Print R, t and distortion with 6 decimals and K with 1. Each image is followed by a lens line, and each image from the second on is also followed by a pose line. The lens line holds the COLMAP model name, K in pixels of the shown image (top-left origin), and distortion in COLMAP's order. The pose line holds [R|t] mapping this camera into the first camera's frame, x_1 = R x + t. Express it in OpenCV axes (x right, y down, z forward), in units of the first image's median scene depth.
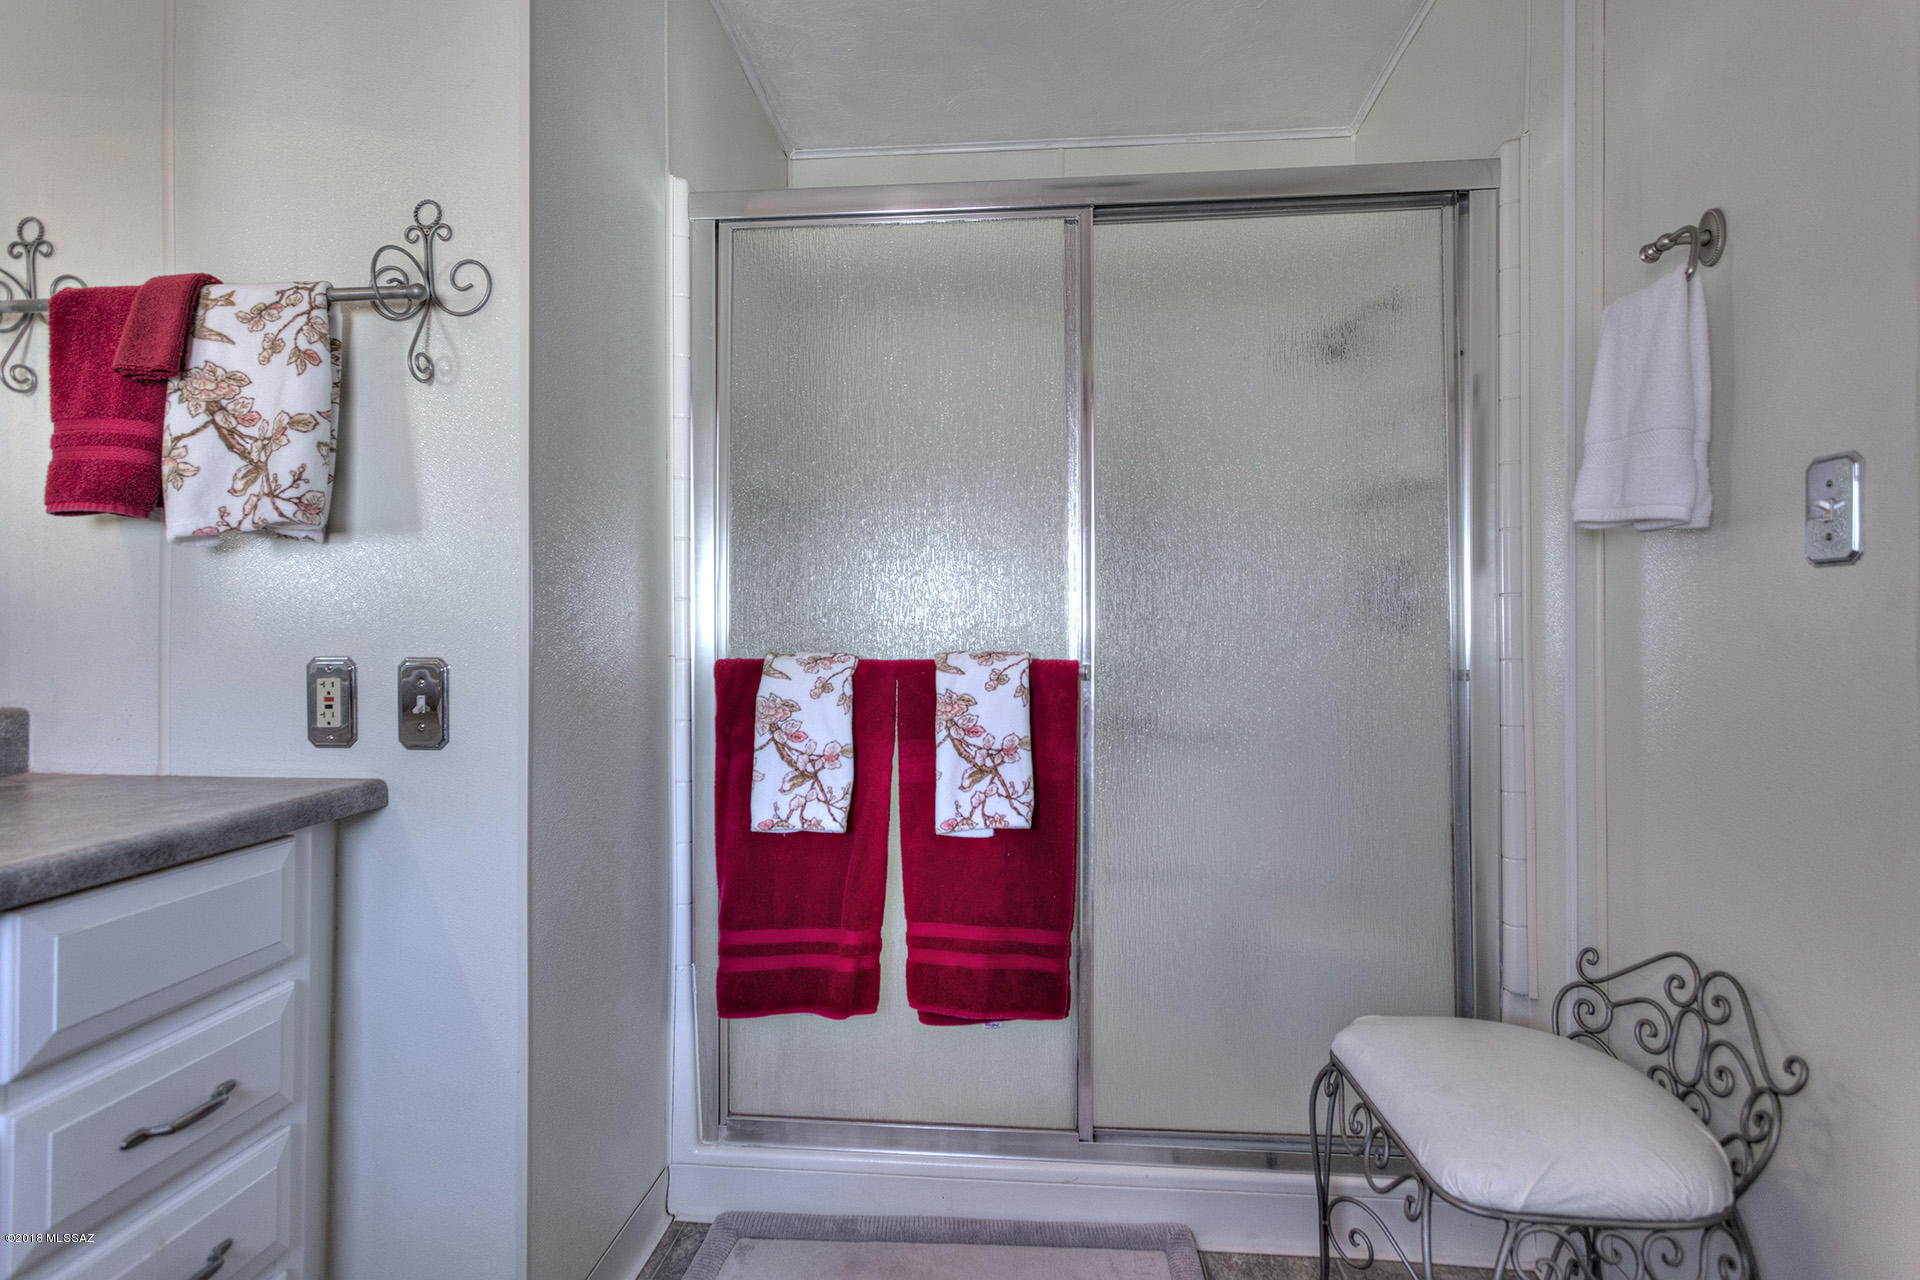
lens RADIAL K [[932.4, 0, 957.8], [0, 932.4, 639.0], [0, 0, 1]] dist [0.002581, 0.002281]
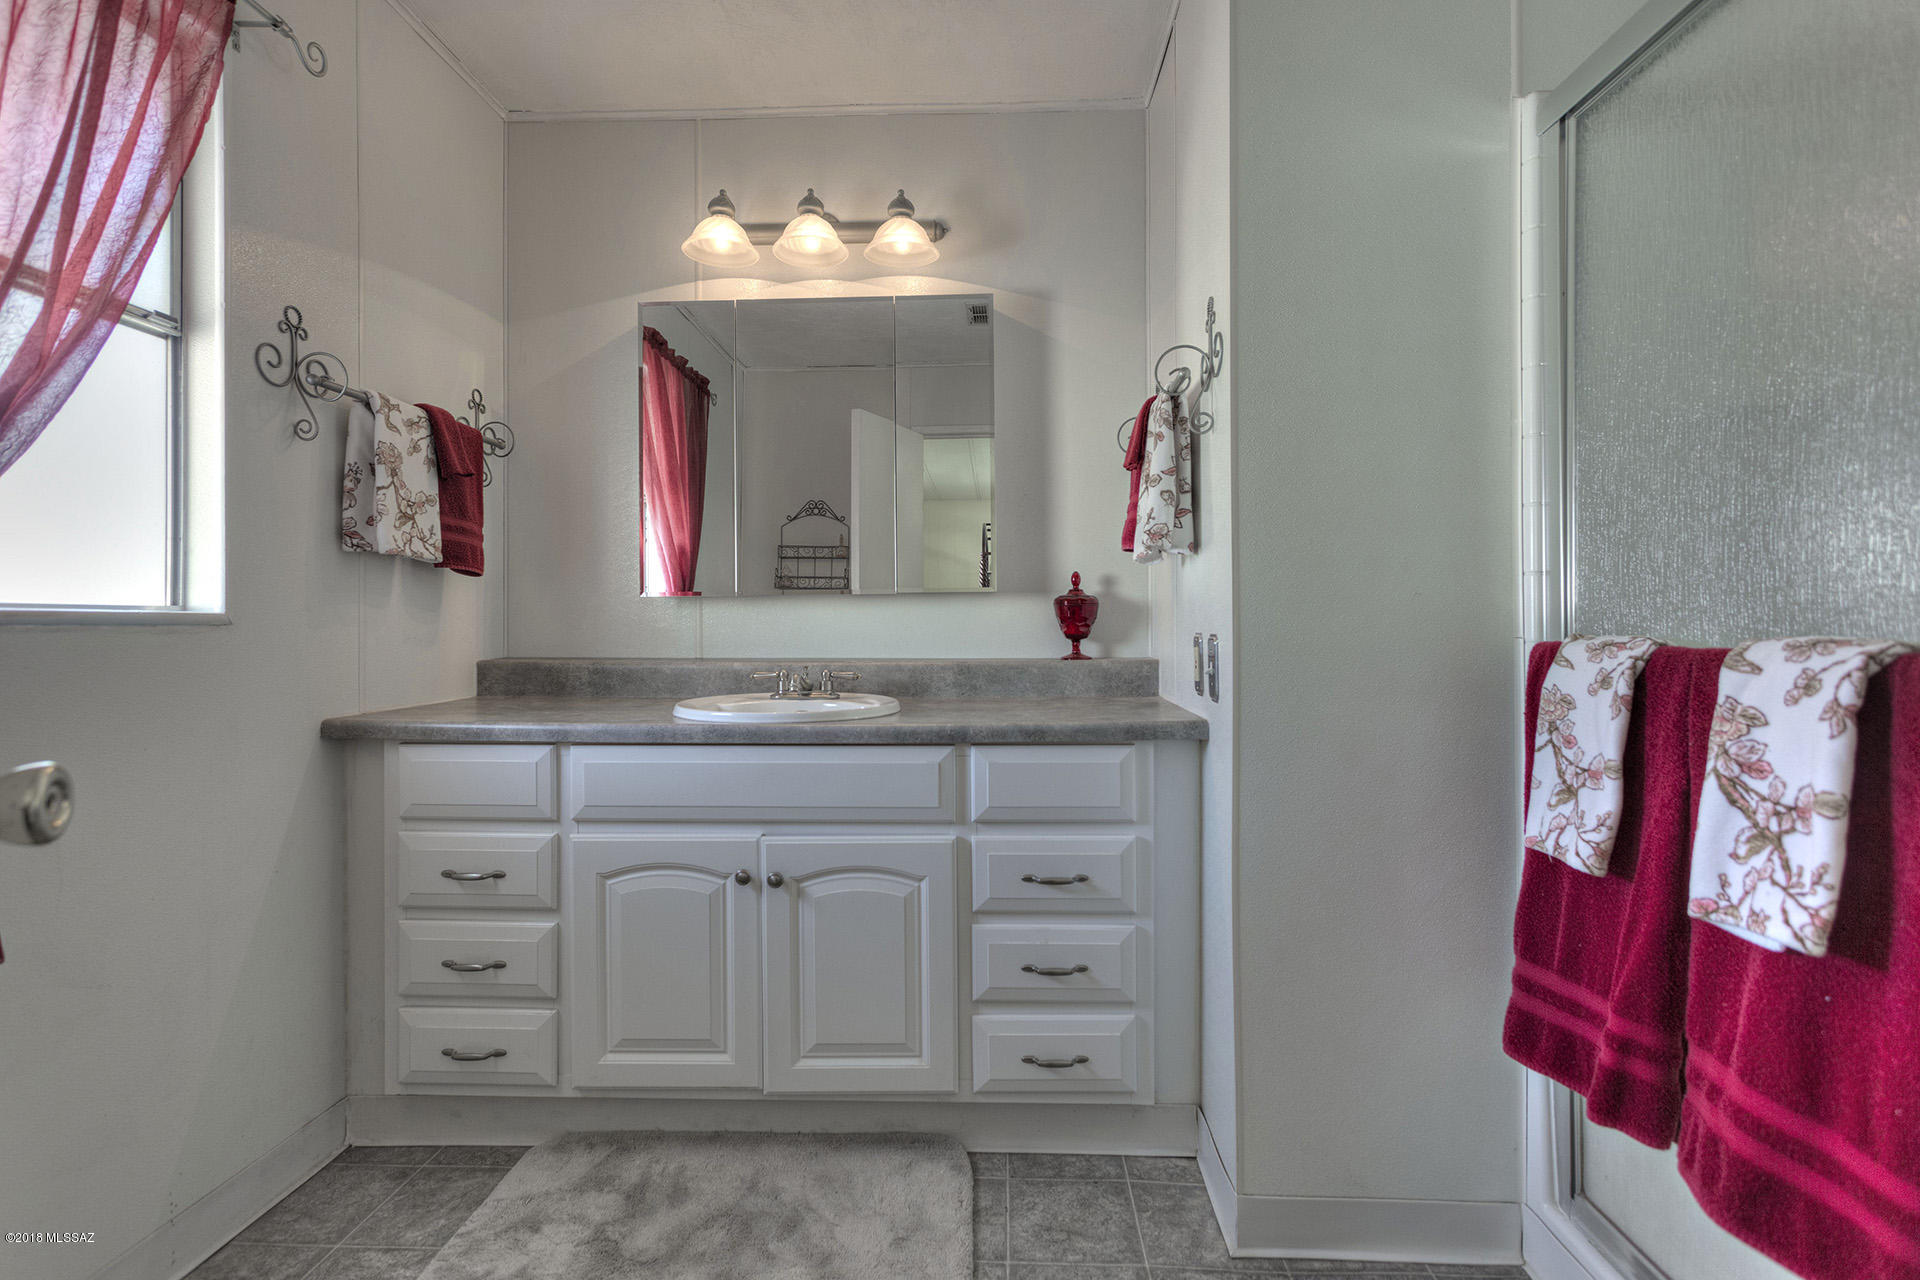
lens RADIAL K [[932.4, 0, 960.8], [0, 932.4, 628.3], [0, 0, 1]] dist [0.002581, 0.002281]
pose [[0.031897, 0.008055, -0.999459, 0.609196], [0.010019, 0.999915, 0.008379, -0.003273], [0.999441, -0.010281, 0.031814, 0.461632]]
